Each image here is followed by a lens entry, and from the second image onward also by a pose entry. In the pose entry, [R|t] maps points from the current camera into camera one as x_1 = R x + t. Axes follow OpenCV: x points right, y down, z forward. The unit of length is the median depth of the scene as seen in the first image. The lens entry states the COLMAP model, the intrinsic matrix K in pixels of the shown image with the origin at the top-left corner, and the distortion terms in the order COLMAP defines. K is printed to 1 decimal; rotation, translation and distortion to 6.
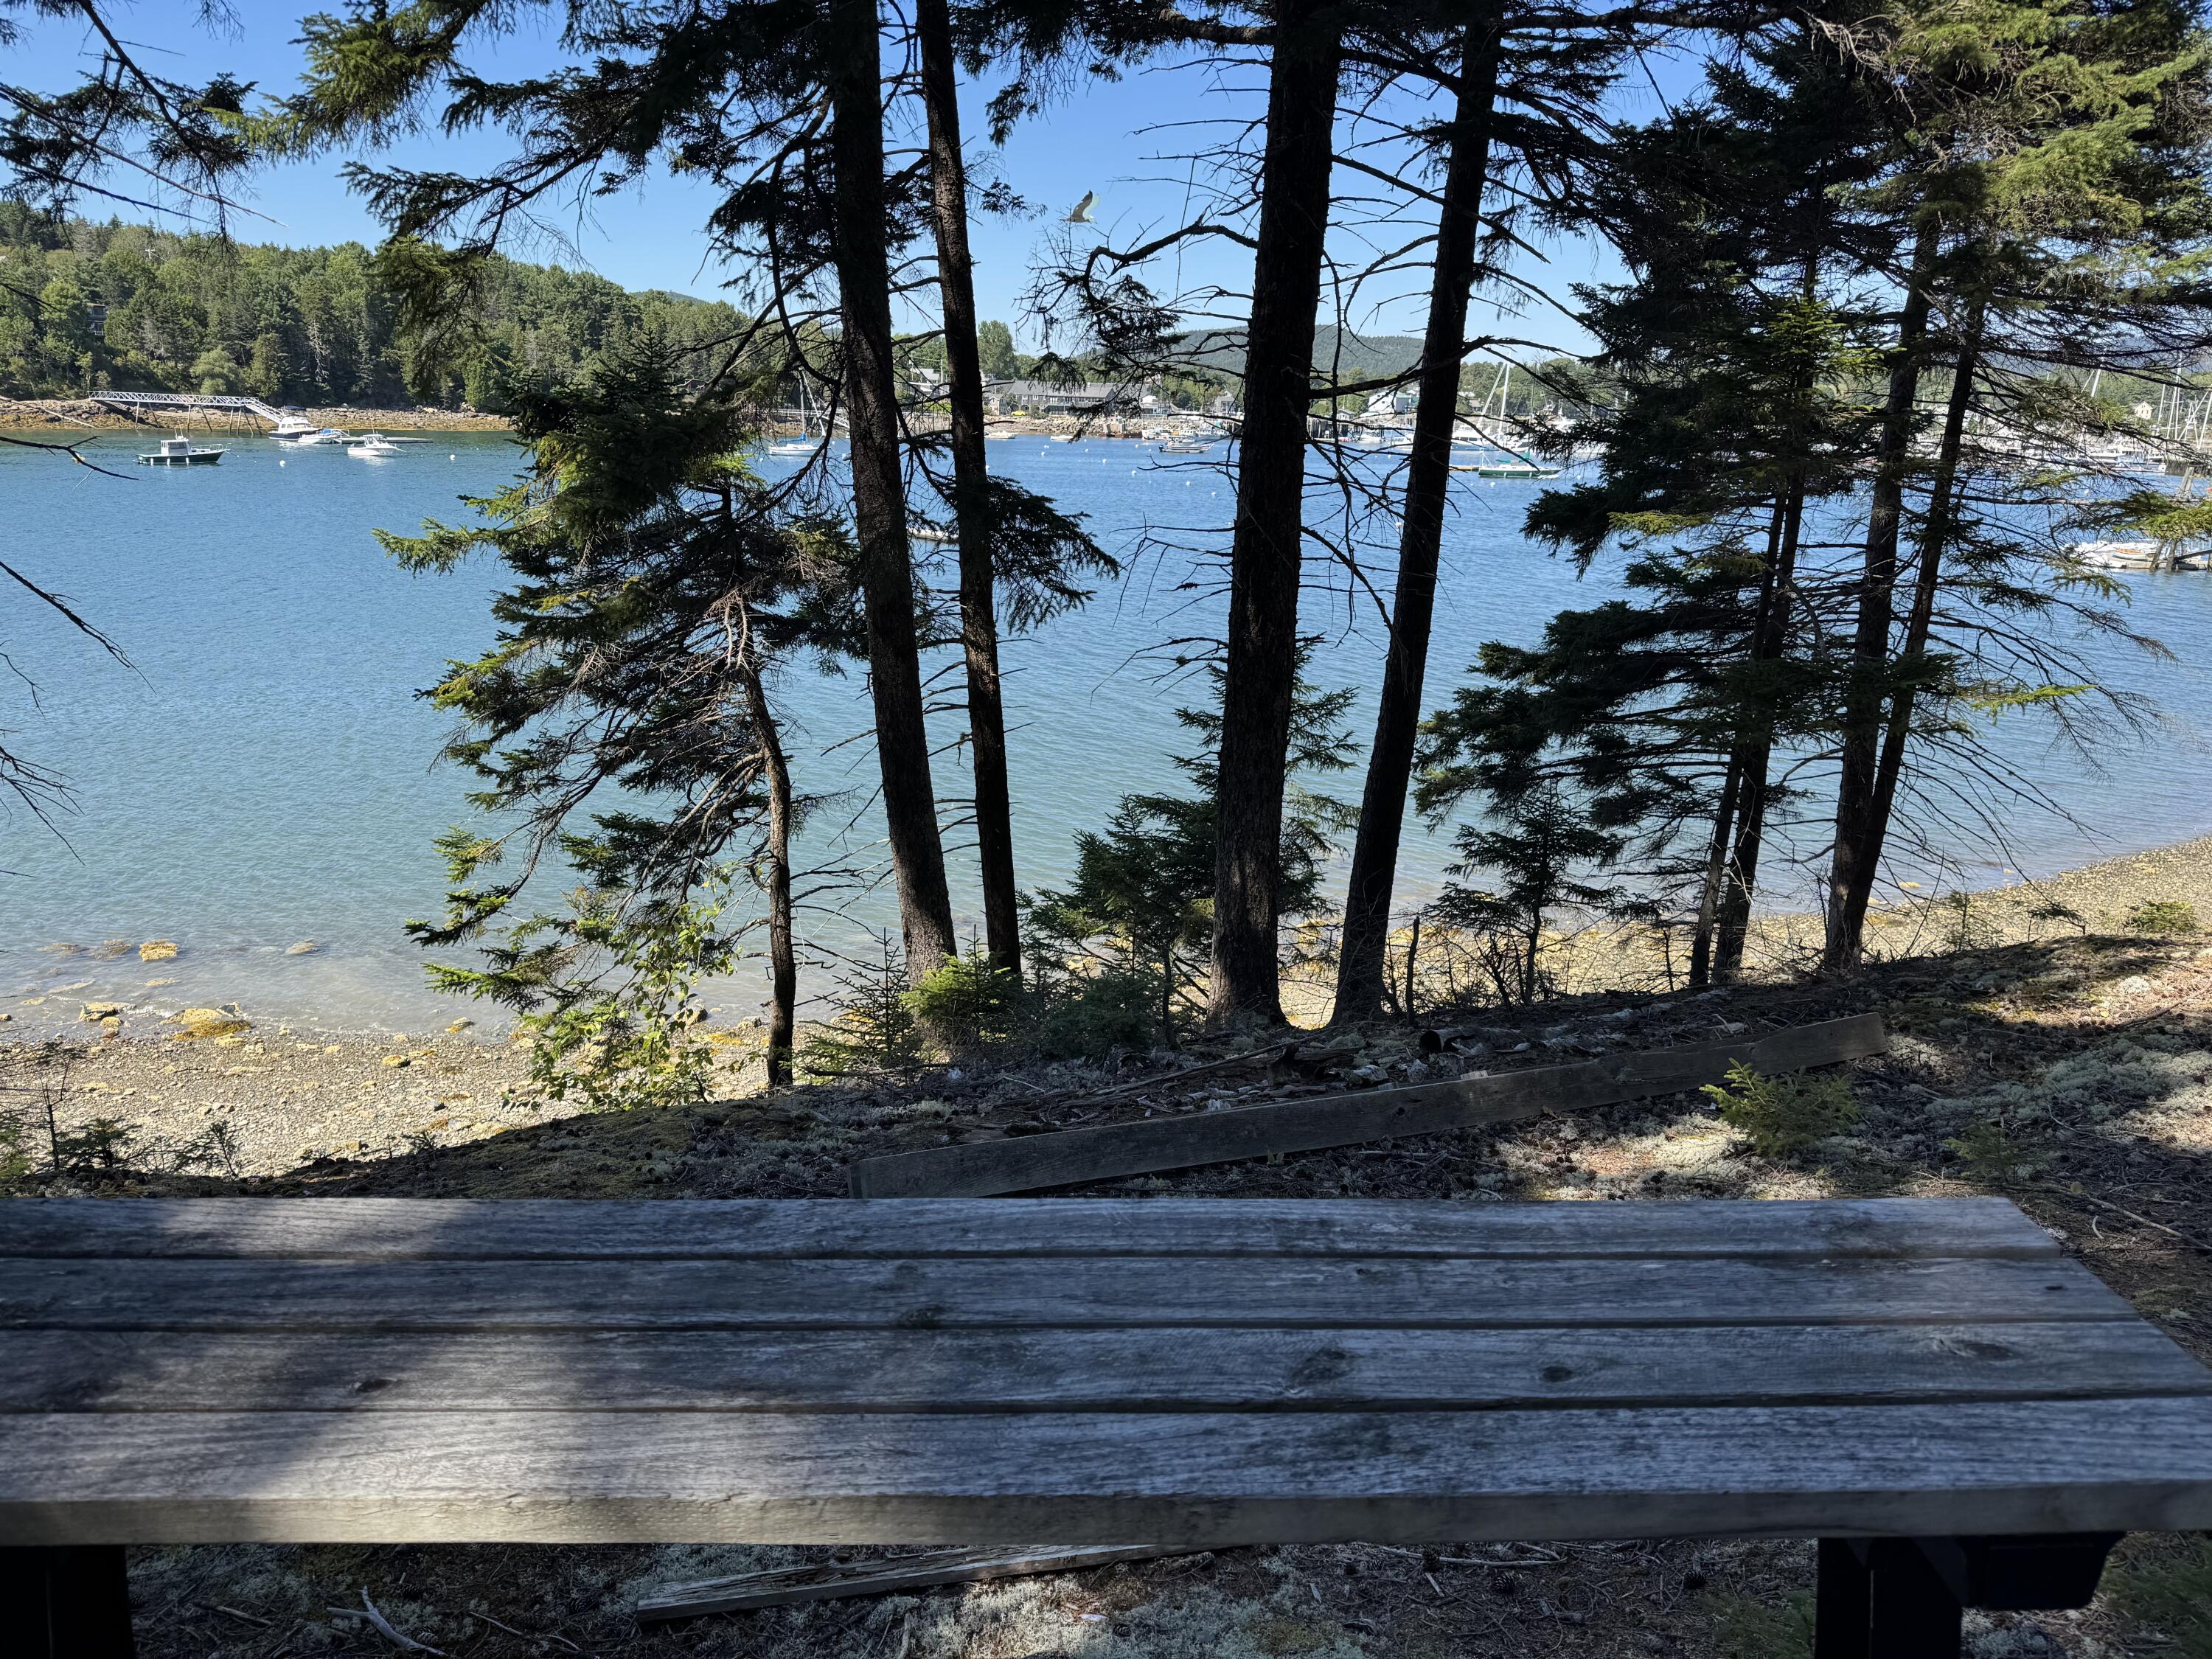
lens RADIAL K [[1540.8, 0, 1090.5], [0, 1540.8, 853.2], [0, 0, 1]] dist [0.080909, -0.119571]
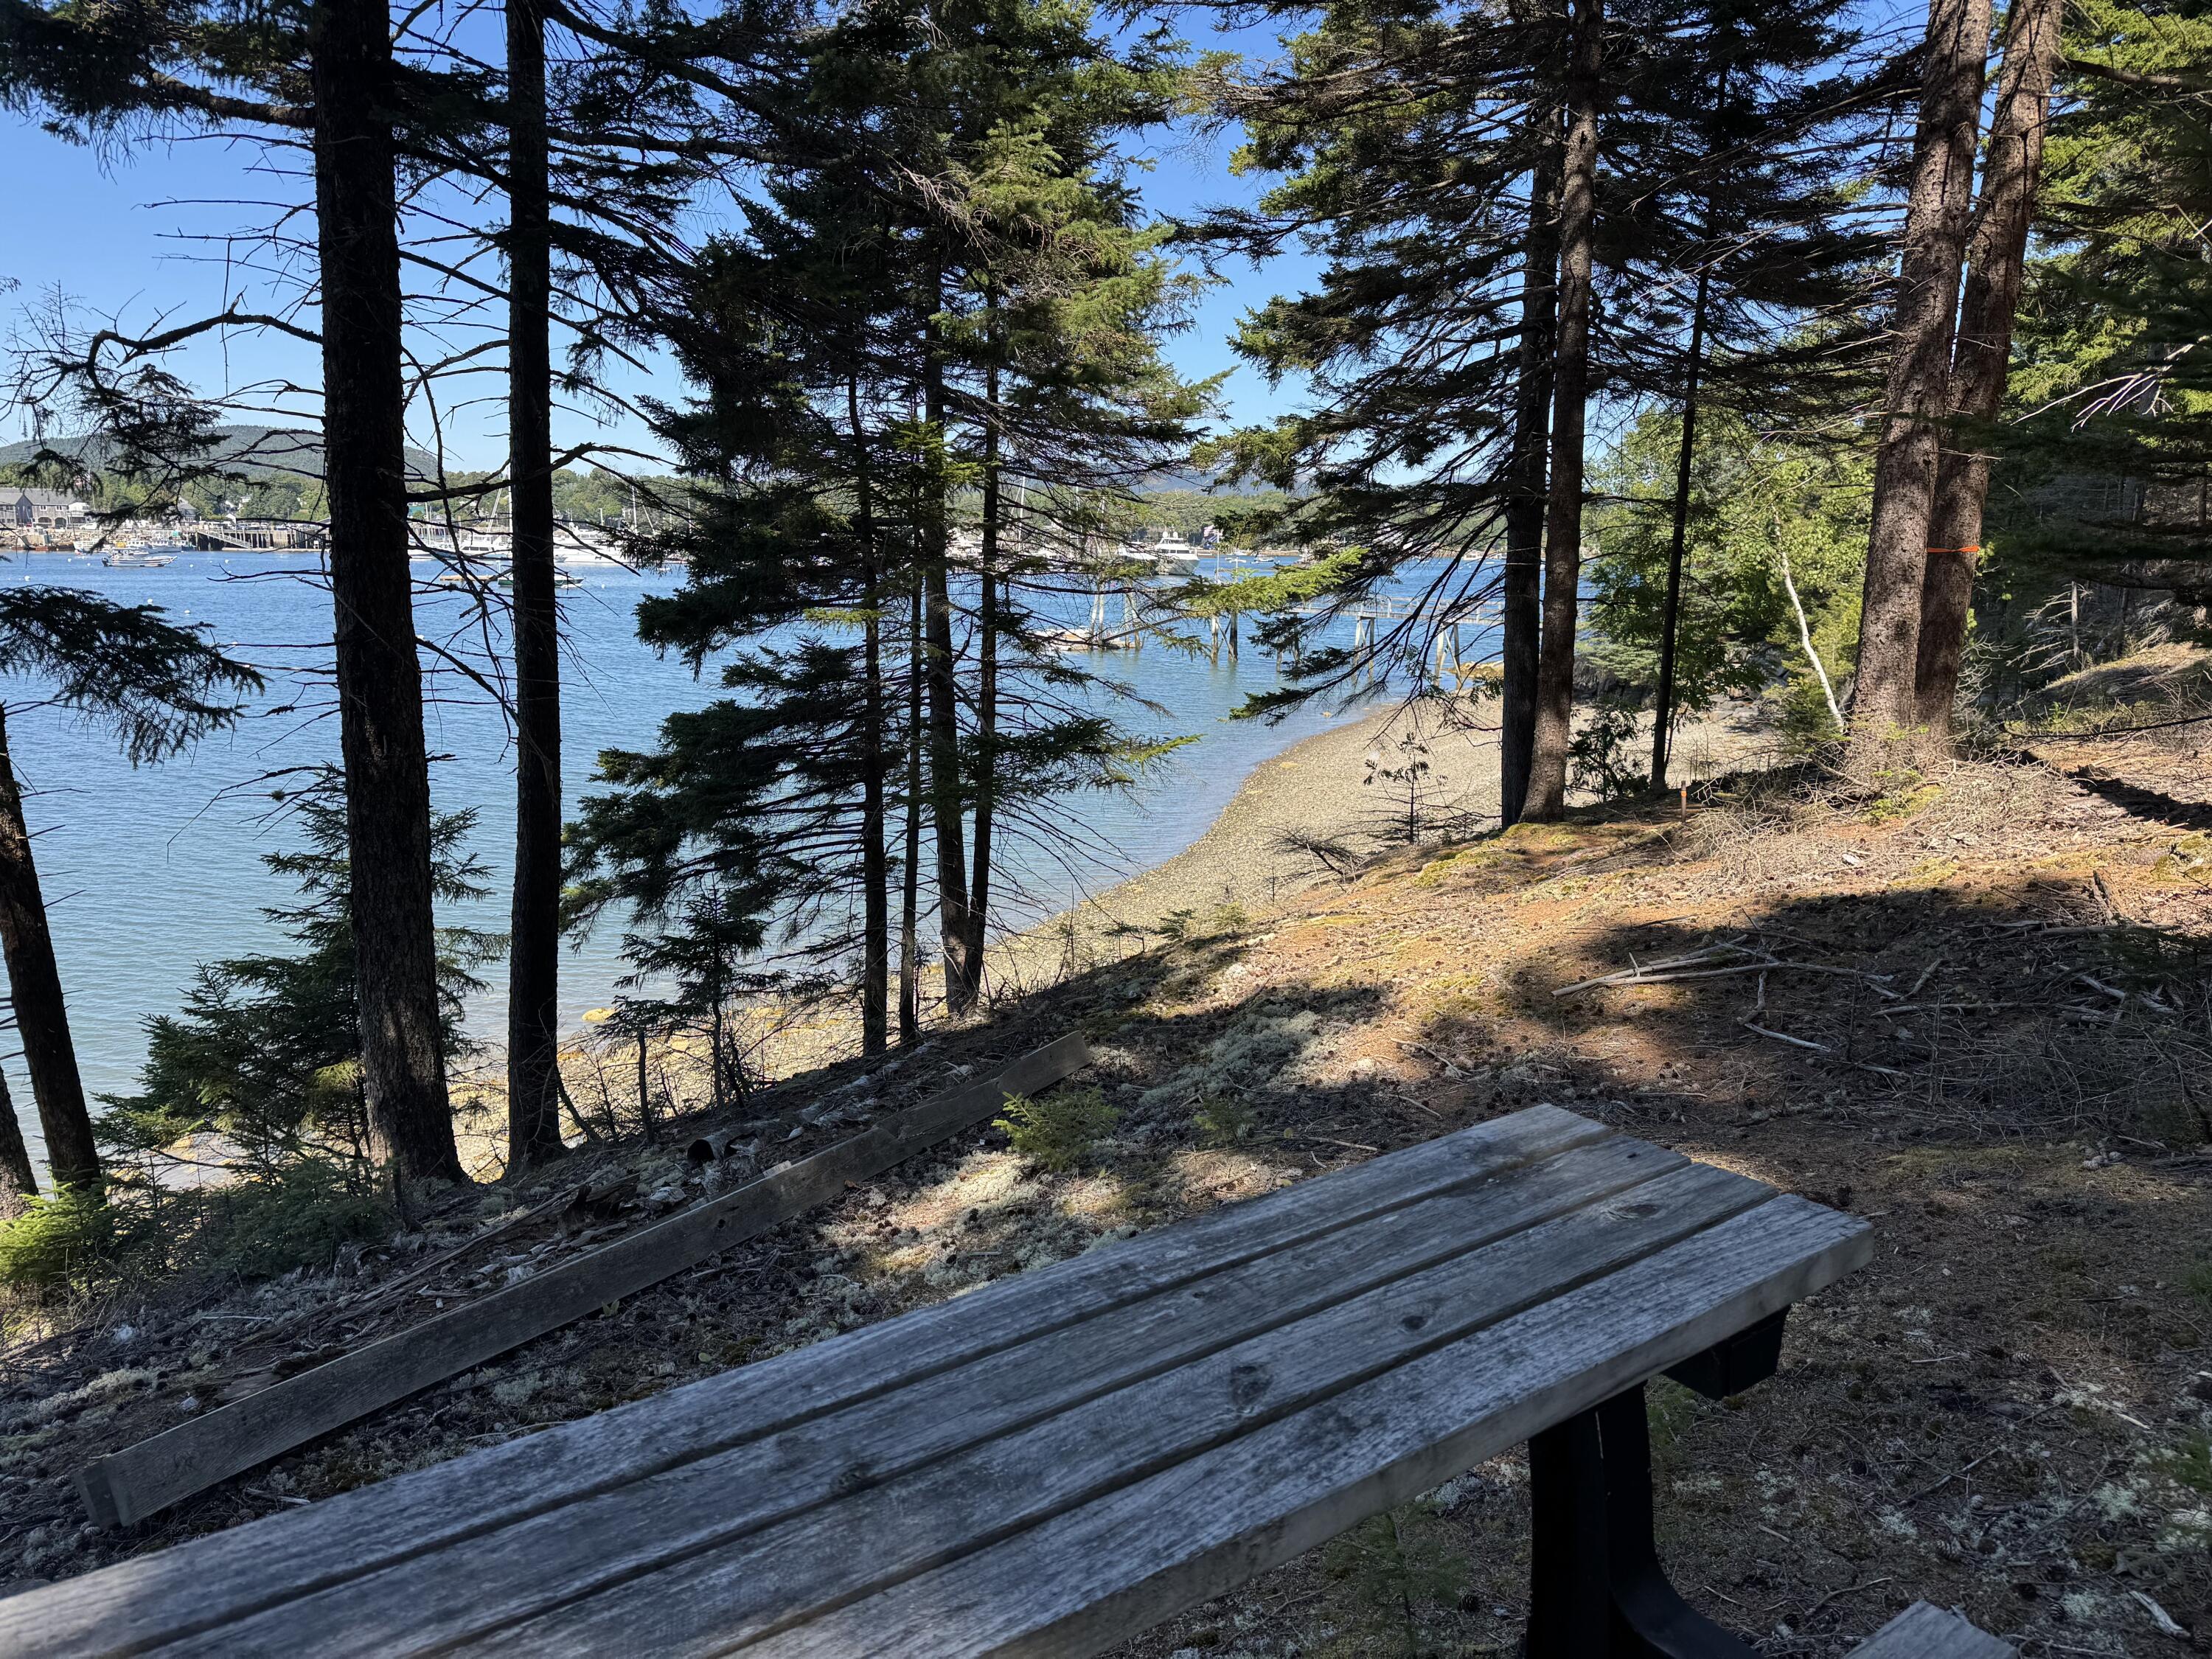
lens RADIAL K [[1540.4, 0, 1105.0], [0, 1540.4, 863.6], [0, 0, 1]] dist [0.075070, -0.102202]
pose [[0.821101, -0.130030, 0.555775, -0.054135], [0.163703, 0.986448, -0.011064, -0.002083], [-0.546804, 0.100067, 0.831259, 0.017859]]
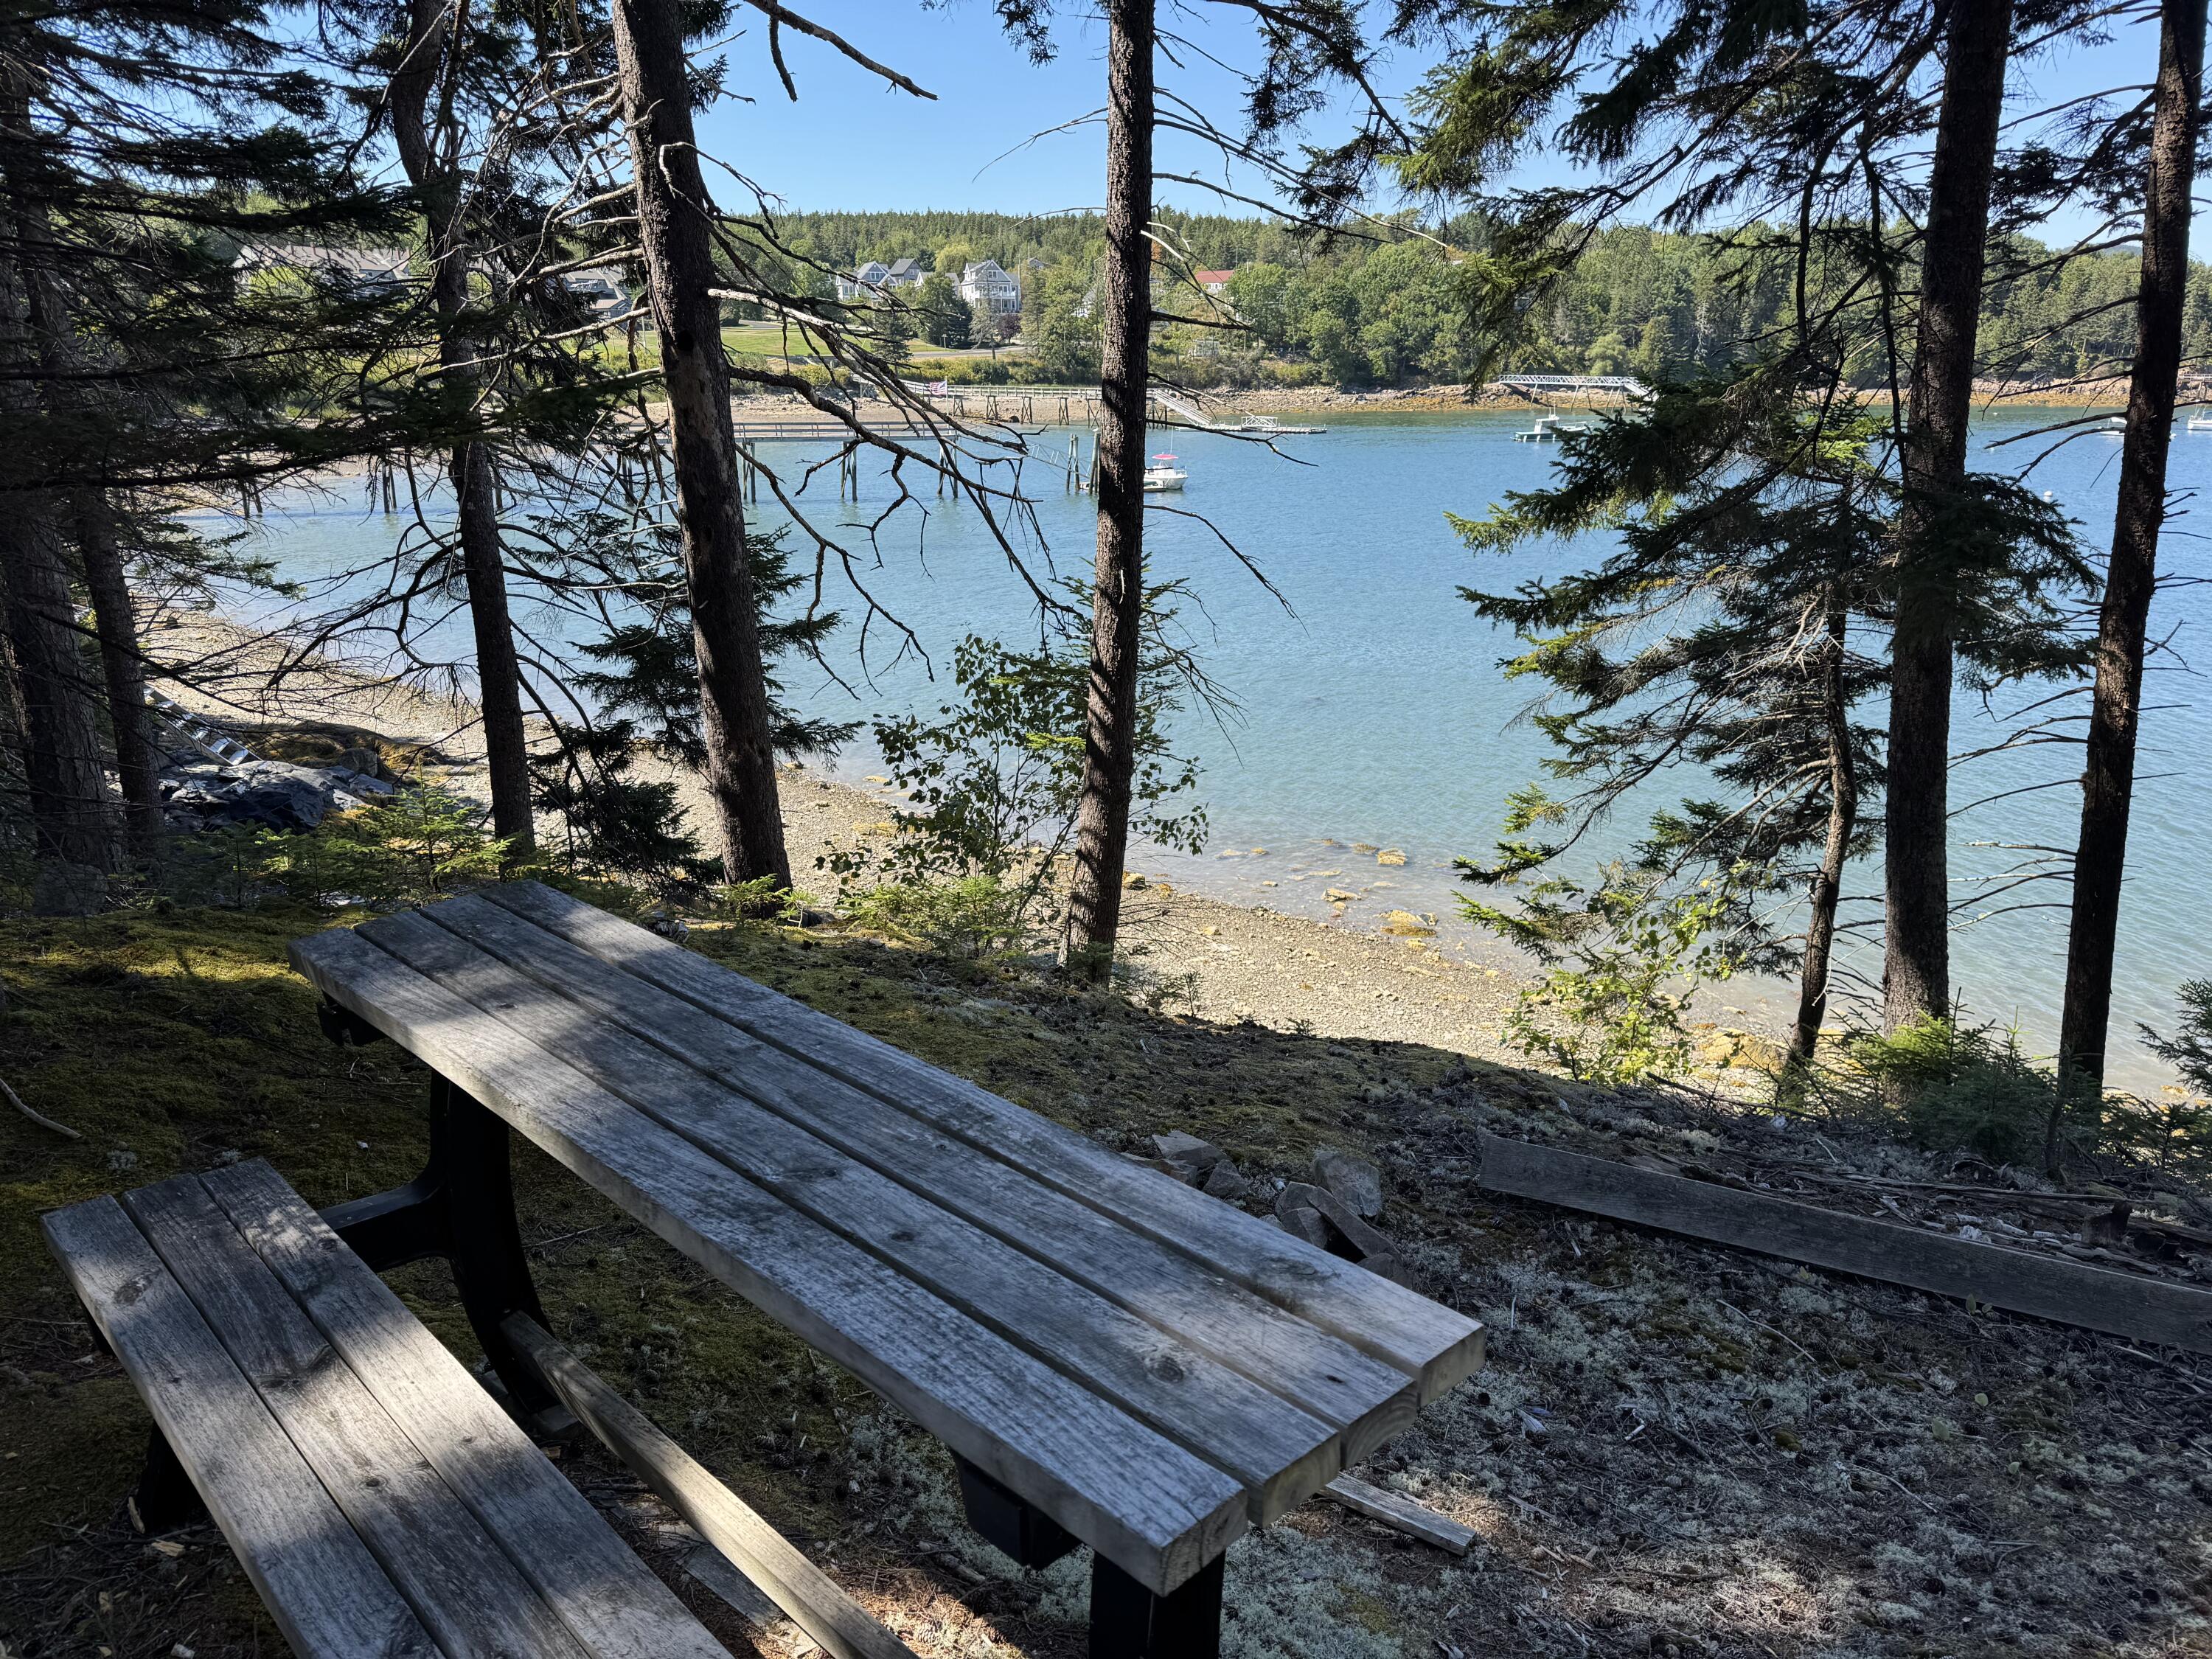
lens RADIAL K [[1540.8, 0, 1090.5], [0, 1540.8, 853.2], [0, 0, 1]] dist [0.080909, -0.119571]
pose [[0.683822, 0.191715, -0.704012, 0.144414], [-0.180508, 0.979322, 0.091355, -0.014034], [0.706969, 0.064610, 0.704288, 0.021934]]
